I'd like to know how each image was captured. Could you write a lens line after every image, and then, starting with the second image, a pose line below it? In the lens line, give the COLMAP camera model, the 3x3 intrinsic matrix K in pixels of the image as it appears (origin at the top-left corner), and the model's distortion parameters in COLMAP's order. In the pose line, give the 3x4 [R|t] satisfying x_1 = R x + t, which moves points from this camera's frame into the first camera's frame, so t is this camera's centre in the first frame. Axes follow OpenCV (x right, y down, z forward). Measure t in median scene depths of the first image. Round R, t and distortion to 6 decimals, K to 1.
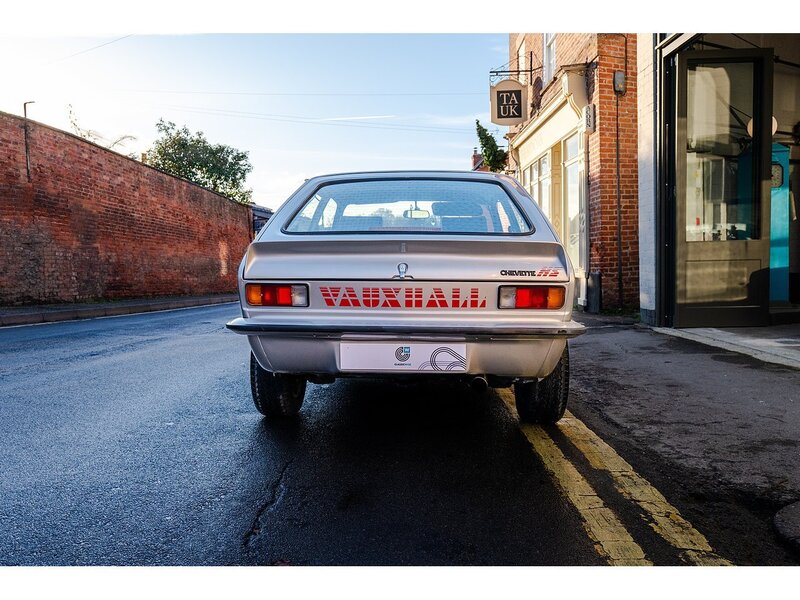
lens RADIAL K [[655.1, 0, 377.3], [0, 655.1, 289.9], [0, 0, 1]] dist [0.007150, 0.004829]
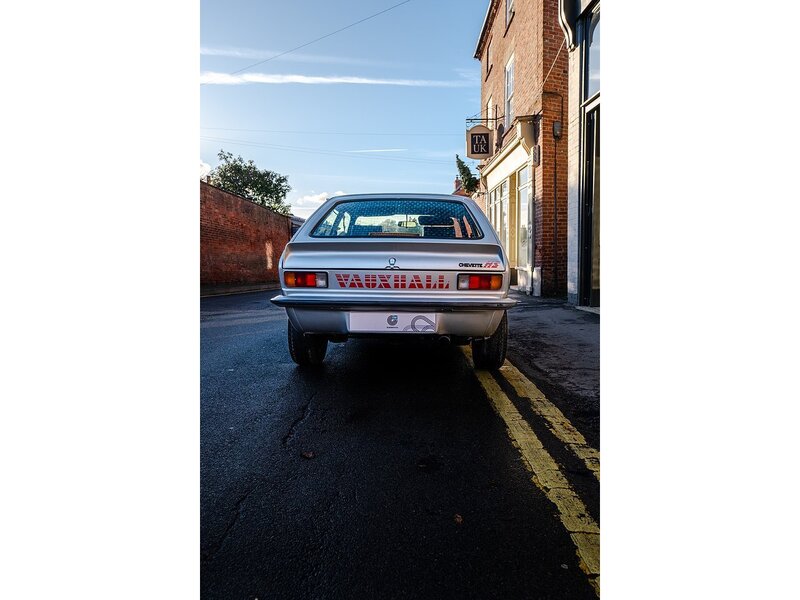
lens RADIAL K [[485.1, 0, 401.4], [0, 485.1, 297.8], [0, 0, 1]] dist [0.002907, 0.000482]
pose [[0.999393, 0.003870, 0.034631, 0.014409], [-0.005130, 0.999325, 0.036374, 0.005629], [-0.034467, -0.036530, 0.998738, -0.054008]]
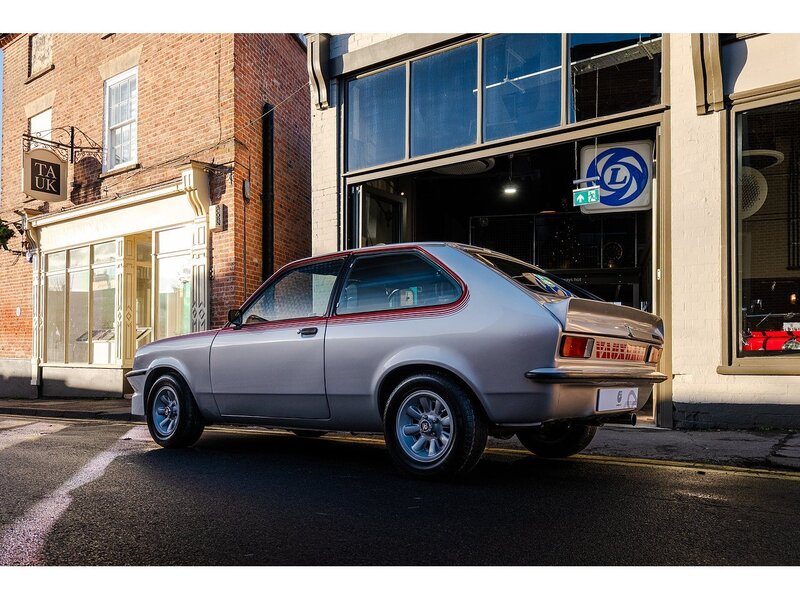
lens RADIAL K [[657.0, 0, 409.5], [0, 657.0, 346.6], [0, 0, 1]] dist [-0.003815, 0.006216]
pose [[0.560846, 0.041261, 0.826892, -0.848585], [0.025494, 0.997423, -0.067062, 0.051344], [-0.827528, 0.058692, 0.558348, 0.417493]]
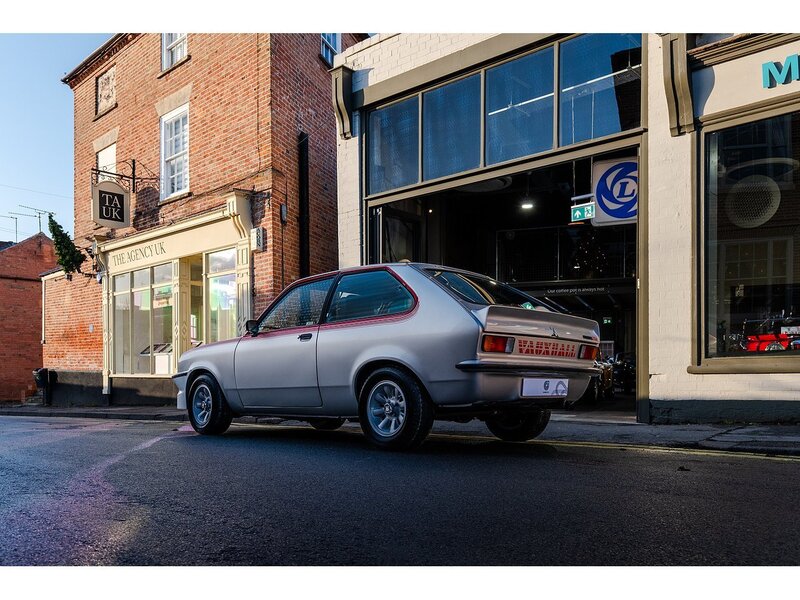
lens RADIAL K [[667.8, 0, 398.7], [0, 667.8, 377.5], [0, 0, 1]] dist [-0.008478, 0.002329]
pose [[0.647546, 0.016391, 0.761850, -0.956306], [0.027160, 0.998637, -0.044570, 0.095151], [-0.761542, 0.049552, 0.646219, 0.156958]]
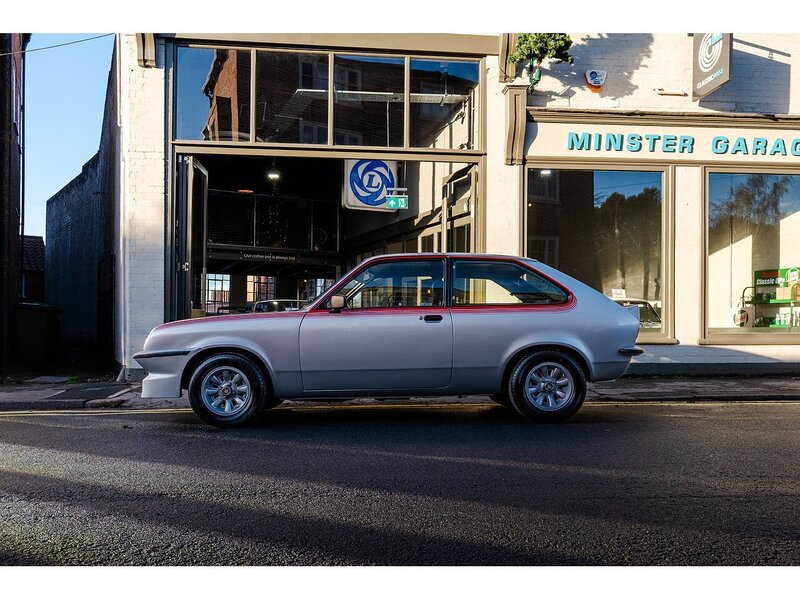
lens RADIAL K [[645.9, 0, 402.2], [0, 645.9, 315.9], [0, 0, 1]] dist [0.000790, 0.000164]
pose [[-0.122706, 0.034873, 0.991830, -1.311114], [0.043161, 0.998624, -0.029772, -0.011267], [-0.991504, 0.039155, -0.124042, 1.290326]]
